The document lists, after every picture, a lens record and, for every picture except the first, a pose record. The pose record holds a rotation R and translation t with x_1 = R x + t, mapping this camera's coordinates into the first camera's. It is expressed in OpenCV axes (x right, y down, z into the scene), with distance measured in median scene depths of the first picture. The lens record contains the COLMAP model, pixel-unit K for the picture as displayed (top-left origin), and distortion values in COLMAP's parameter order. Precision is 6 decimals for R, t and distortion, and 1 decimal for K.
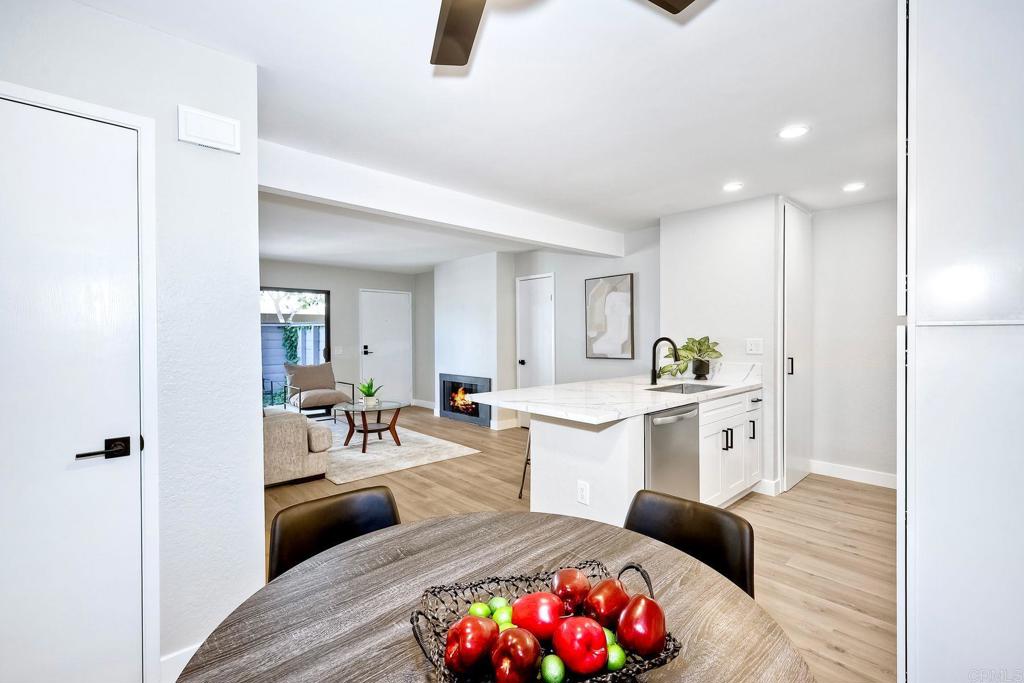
lens RADIAL K [[447.9, 0, 513.1], [0, 447.9, 337.6], [0, 0, 1]] dist [-0.002201, -0.000286]
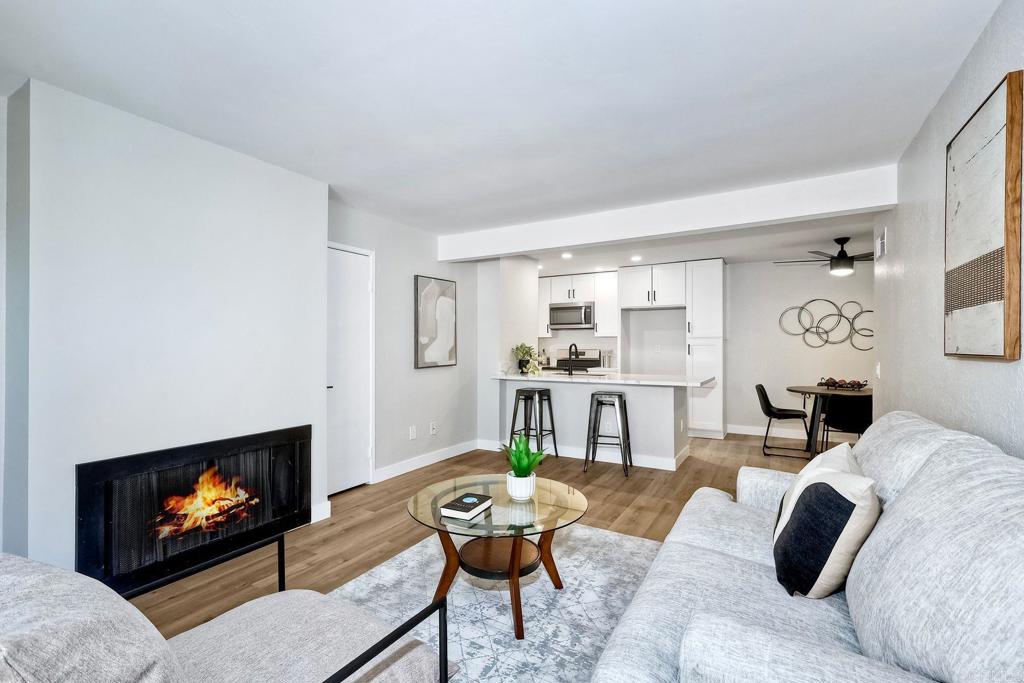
lens RADIAL K [[451.6, 0, 514.0], [0, 451.6, 337.1], [0, 0, 1]] dist [-0.000409, -0.000053]
pose [[-0.288525, 0.024304, 0.957164, -0.763865], [0.010344, 0.999699, -0.022266, 0.008699], [-0.957416, 0.003476, -0.288690, 1.167269]]
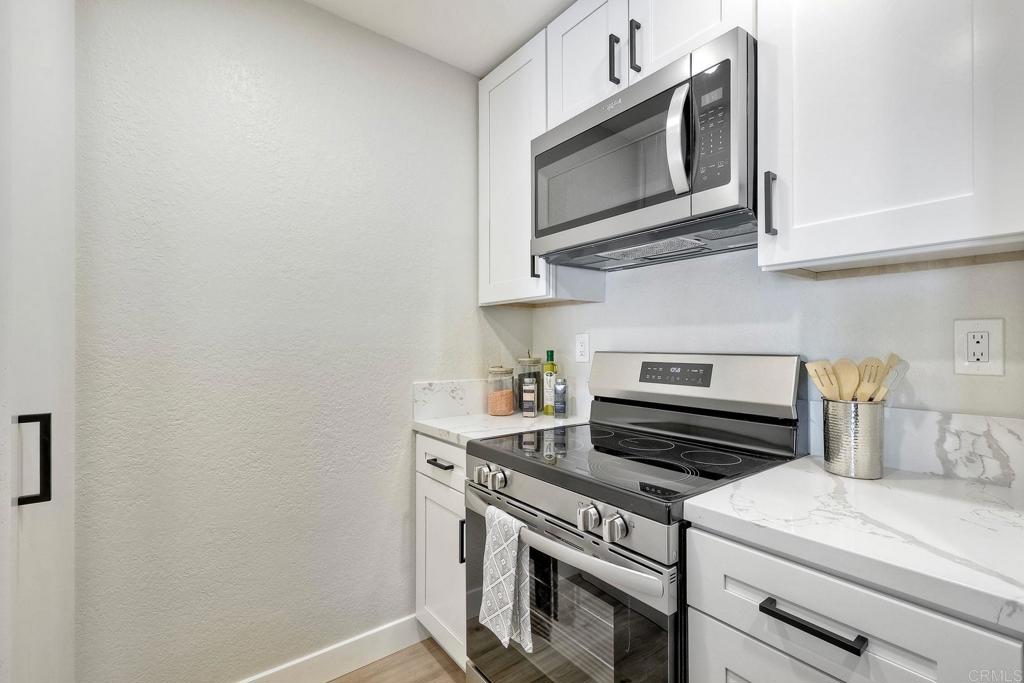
lens RADIAL K [[468.8, 0, 540.4], [0, 468.8, 339.7], [0, 0, 1]] dist [0.000207, 0.000029]
pose [[0.070272, 0.011262, 0.997464, 0.329202], [0.008632, 0.999892, -0.011898, 0.012741], [-0.997491, 0.009446, 0.070167, 0.582888]]
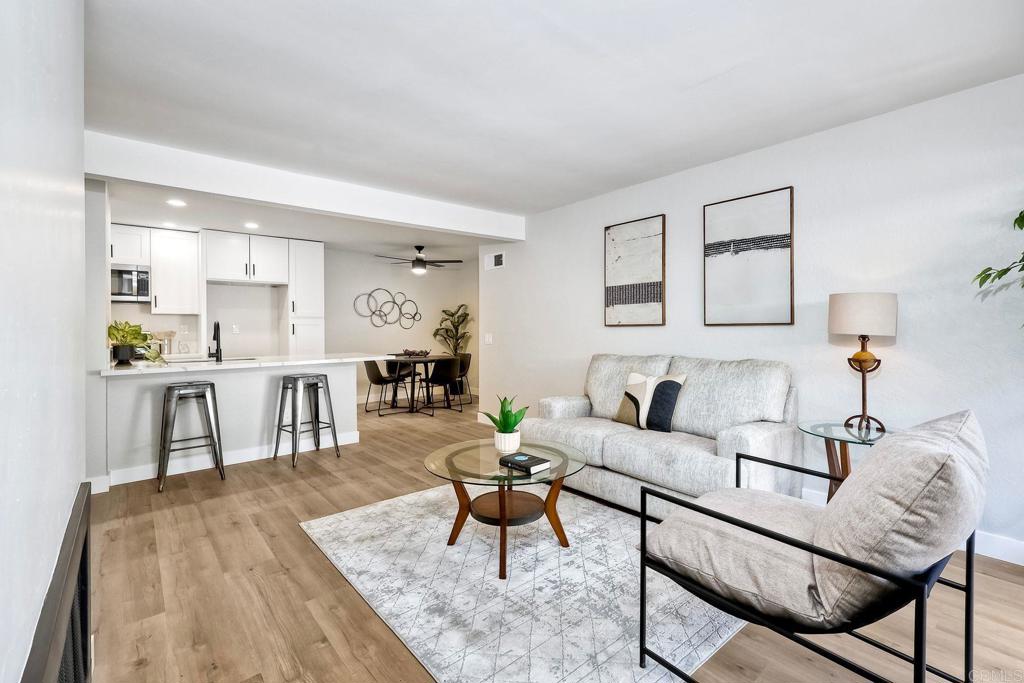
lens RADIAL K [[451.6, 0, 514.0], [0, 451.6, 337.1], [0, 0, 1]] dist [-0.000409, -0.000053]
pose [[-0.998589, 0.009402, 0.052271, -0.366431], [0.010998, 0.999480, 0.030319, 0.010729], [-0.051959, 0.030851, -0.998173, 1.539417]]
